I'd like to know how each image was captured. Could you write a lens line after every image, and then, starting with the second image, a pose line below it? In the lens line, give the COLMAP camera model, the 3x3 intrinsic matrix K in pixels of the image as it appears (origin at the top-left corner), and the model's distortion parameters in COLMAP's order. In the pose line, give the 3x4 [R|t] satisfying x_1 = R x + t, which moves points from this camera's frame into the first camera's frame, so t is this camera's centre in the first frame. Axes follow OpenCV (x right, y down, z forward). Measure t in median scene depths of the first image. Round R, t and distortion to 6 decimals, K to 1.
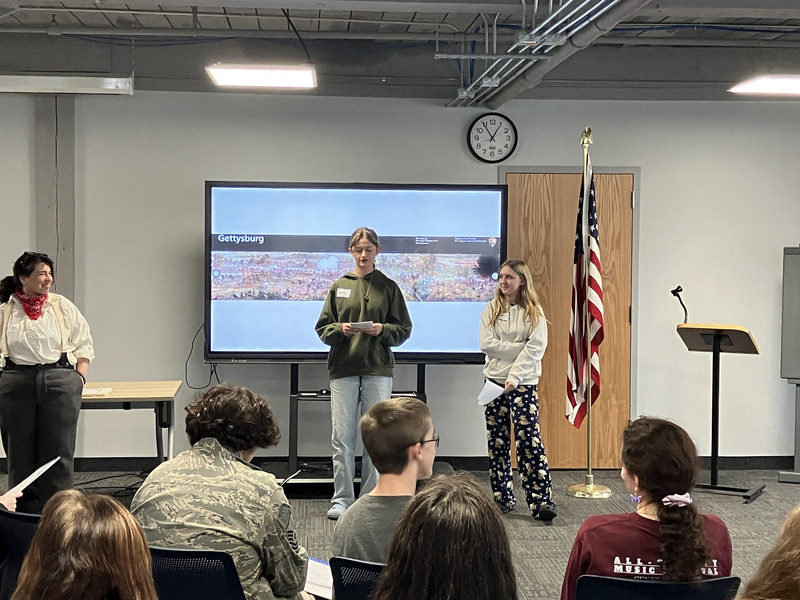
lens RADIAL K [[1281.9, 0, 396.4], [0, 1281.9, 299.4], [0, 0, 1]] dist [0.282654, -1.422082]
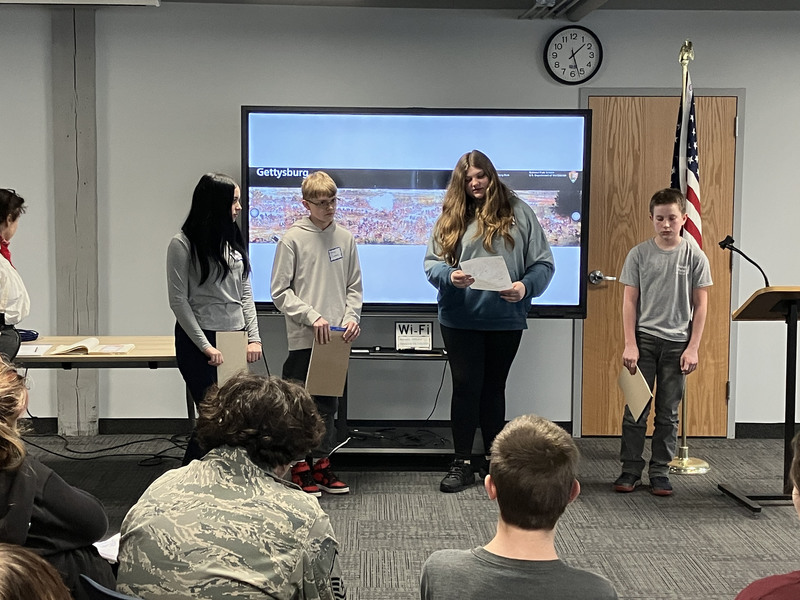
lens RADIAL K [[1310.0, 0, 397.1], [0, 1310.0, 293.6], [0, 0, 1]] dist [0.252805, -1.087063]
pose [[0.999010, 0.004798, -0.044222, -0.003568], [-0.002779, 0.998955, 0.045620, -0.006280], [0.044395, -0.045452, 0.997980, 0.112268]]
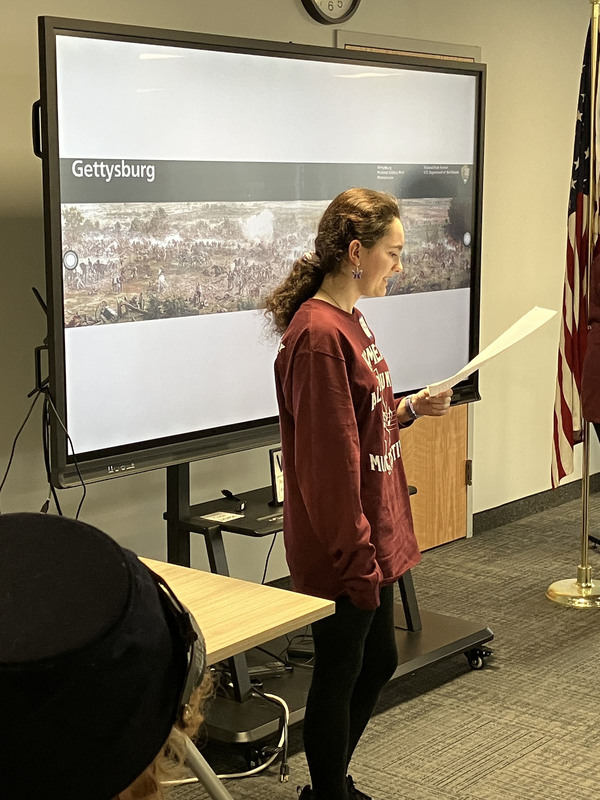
lens RADIAL K [[1437.5, 0, 300.0], [0, 1437.5, 400.0], [0, 0, 1]] dist [0.125110, -0.143554]
pose [[0.686066, -0.119246, 0.717701, -0.413299], [0.036295, 0.990858, 0.129936, -0.032513], [-0.726634, -0.063096, 0.684122, 0.641605]]
